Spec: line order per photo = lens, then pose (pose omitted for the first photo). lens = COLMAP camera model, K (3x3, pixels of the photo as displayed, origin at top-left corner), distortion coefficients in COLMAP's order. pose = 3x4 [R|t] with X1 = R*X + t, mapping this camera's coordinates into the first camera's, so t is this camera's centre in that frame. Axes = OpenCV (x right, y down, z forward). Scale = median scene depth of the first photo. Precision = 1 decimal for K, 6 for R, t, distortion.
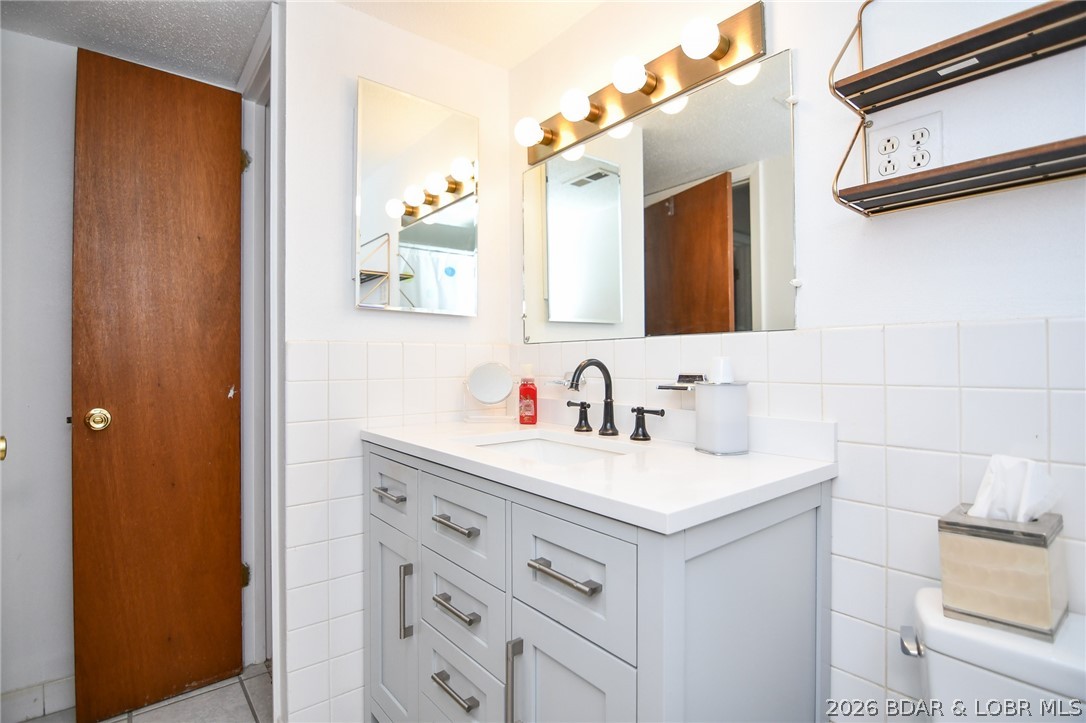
lens RADIAL K [[543.1, 0, 528.4], [0, 543.1, 358.8], [0, 0, 1]] dist [-0.021956, -0.000462]
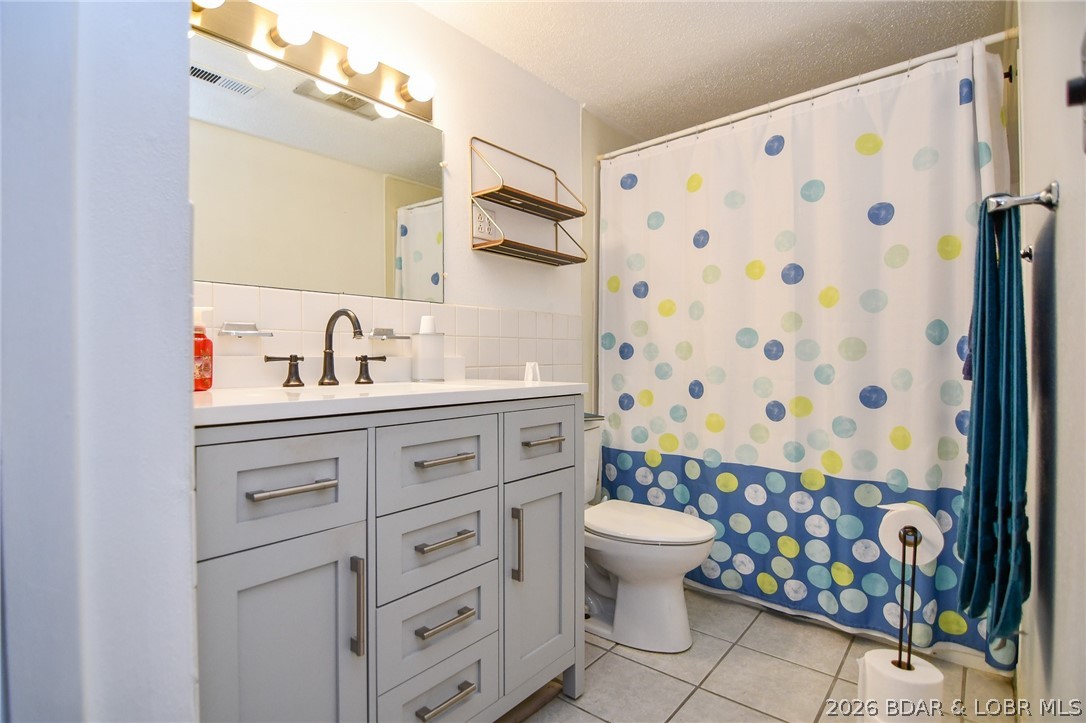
lens RADIAL K [[530.5, 0, 543.0], [0, 530.5, 361.5], [0, 0, 1]] dist [-0.026331, -0.000521]
pose [[-0.210119, -0.002735, 0.977672, -0.959516], [0.005623, 0.999976, 0.004006, 0.098989], [-0.977660, 0.006339, -0.210098, 0.858422]]
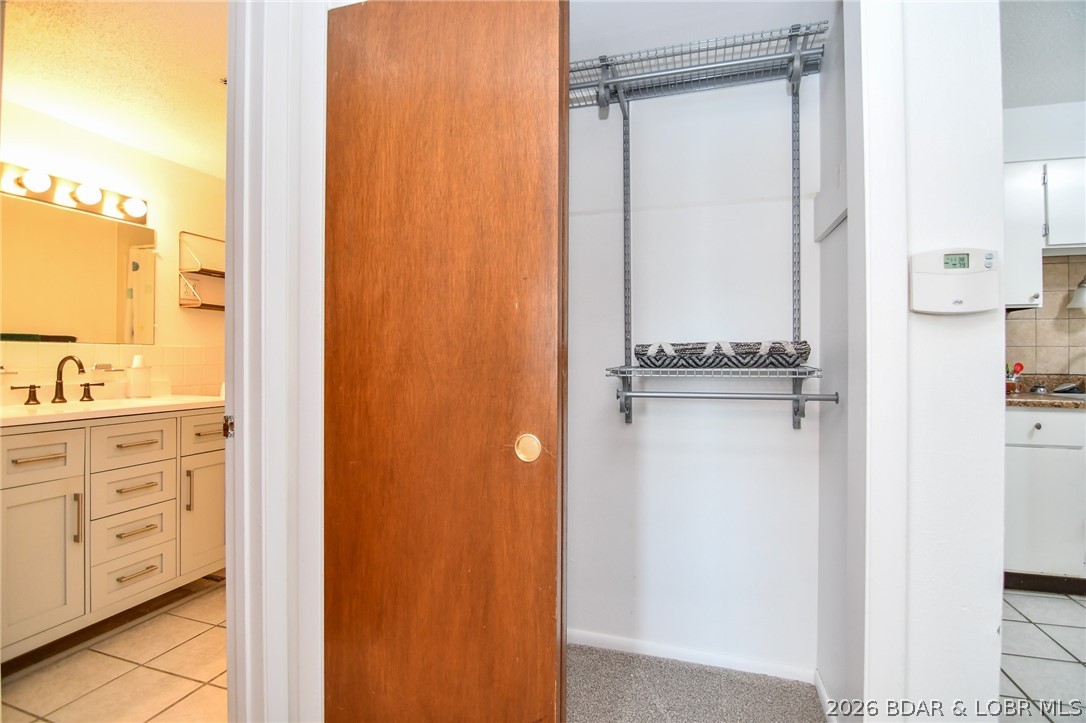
lens RADIAL K [[520.5, 0, 559.2], [0, 520.5, 357.3], [0, 0, 1]] dist [-0.033220, 0.000015]
pose [[-0.579276, -0.000850, 0.815131, -2.042542], [-0.003767, 0.999992, -0.001634, 0.000961], [-0.815123, -0.004017, -0.579275, 0.690150]]
